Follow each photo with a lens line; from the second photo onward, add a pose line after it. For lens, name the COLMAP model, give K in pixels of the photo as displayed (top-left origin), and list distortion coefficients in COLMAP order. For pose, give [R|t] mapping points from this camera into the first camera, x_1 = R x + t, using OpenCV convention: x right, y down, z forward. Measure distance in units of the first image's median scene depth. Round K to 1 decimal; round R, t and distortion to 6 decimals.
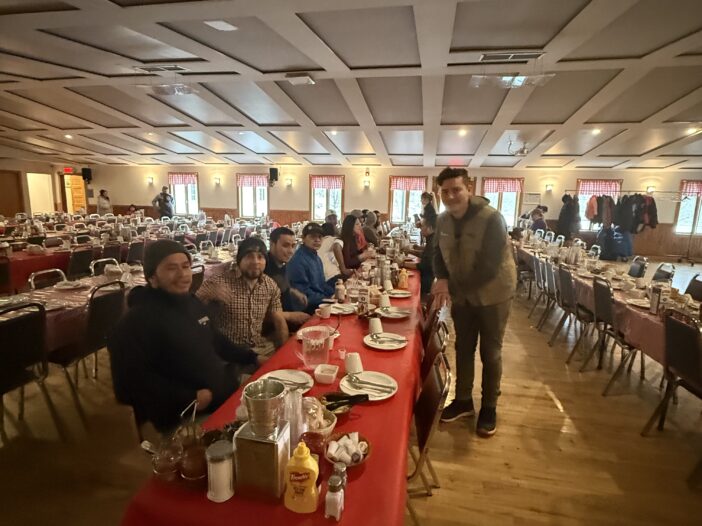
lens RADIAL K [[371.2, 0, 351.0], [0, 371.2, 263.0], [0, 0, 1]] dist [0.000115, -0.000591]
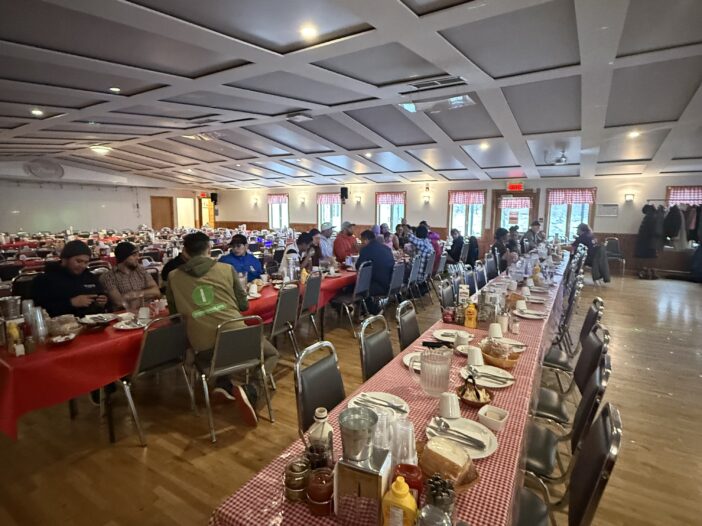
lens RADIAL K [[371.2, 0, 351.0], [0, 371.2, 263.0], [0, 0, 1]] dist [0.000115, -0.000591]
pose [[0.937431, 0.031612, -0.346734, 0.207956], [-0.046403, 0.998329, -0.034435, 0.010799], [0.345066, 0.048370, 0.937331, -0.035218]]
